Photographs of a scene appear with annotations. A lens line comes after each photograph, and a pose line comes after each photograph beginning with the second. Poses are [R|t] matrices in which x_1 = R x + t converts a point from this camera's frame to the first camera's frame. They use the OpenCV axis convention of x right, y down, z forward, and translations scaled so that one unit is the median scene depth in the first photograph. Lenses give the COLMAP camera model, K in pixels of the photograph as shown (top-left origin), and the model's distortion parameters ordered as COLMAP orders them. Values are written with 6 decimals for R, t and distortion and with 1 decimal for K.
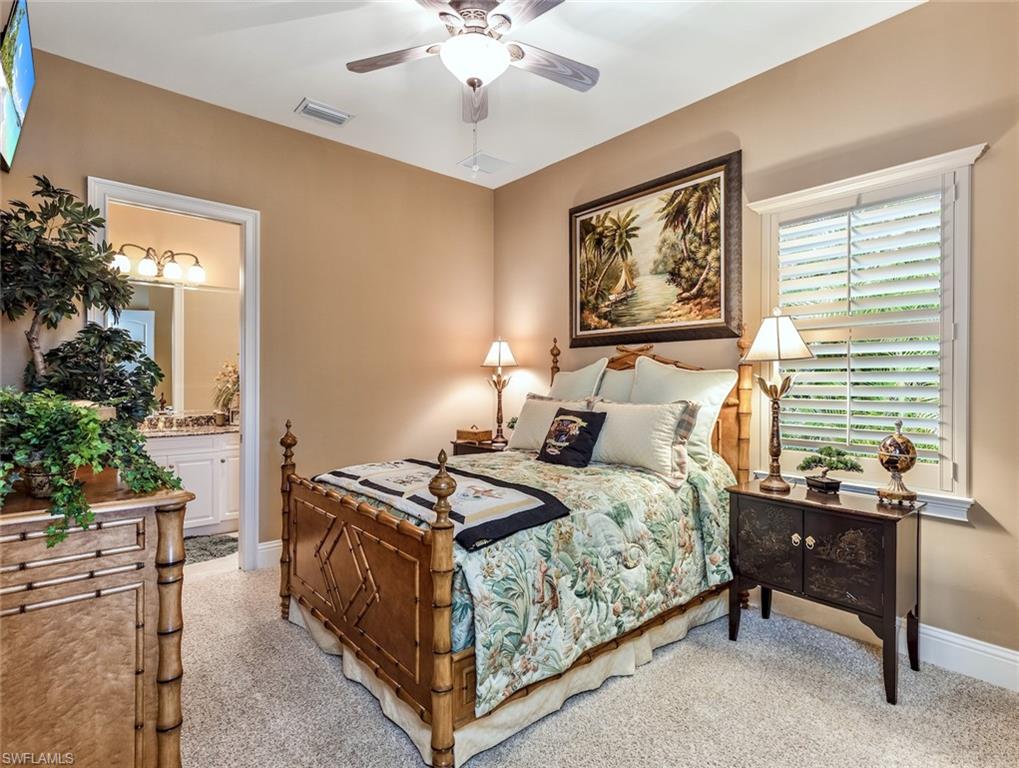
lens RADIAL K [[516.7, 0, 512.3], [0, 516.7, 380.2], [0, 0, 1]] dist [0.001043, -0.001846]
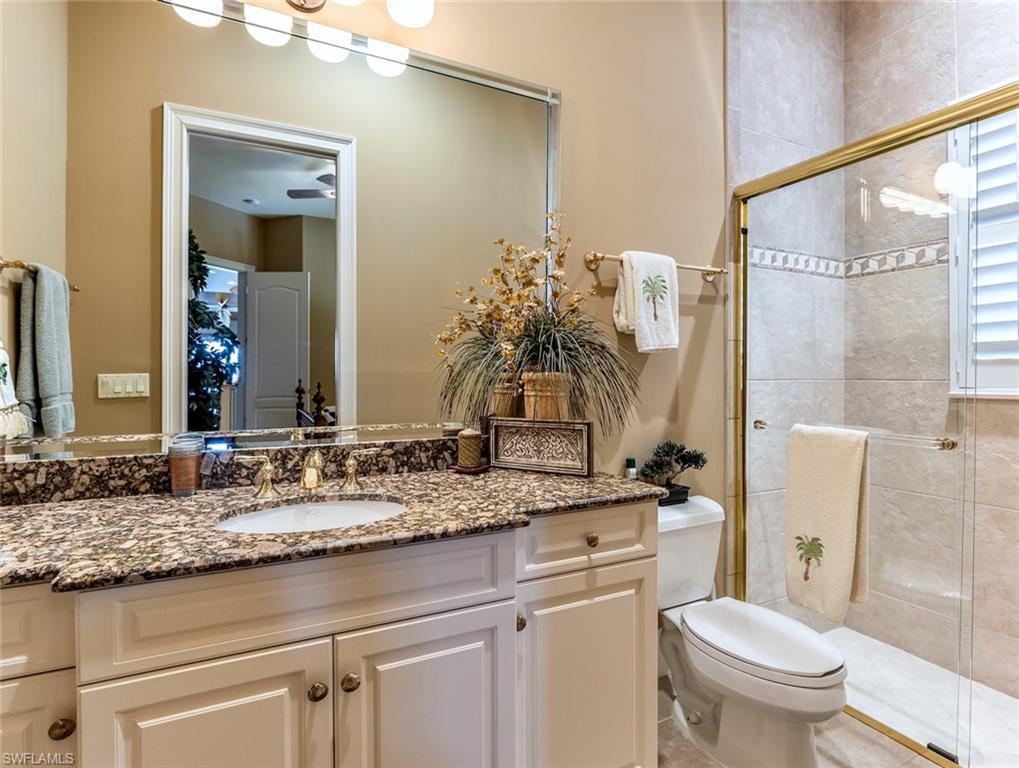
lens RADIAL K [[516.7, 0, 506.2], [0, 516.7, 379.3], [0, 0, 1]] dist [0.001043, -0.001846]
pose [[0.969618, 0.000884, -0.244624, -0.472415], [-0.001865, 0.999991, -0.003778, 0.030987], [0.244618, 0.004119, 0.969611, 0.699981]]
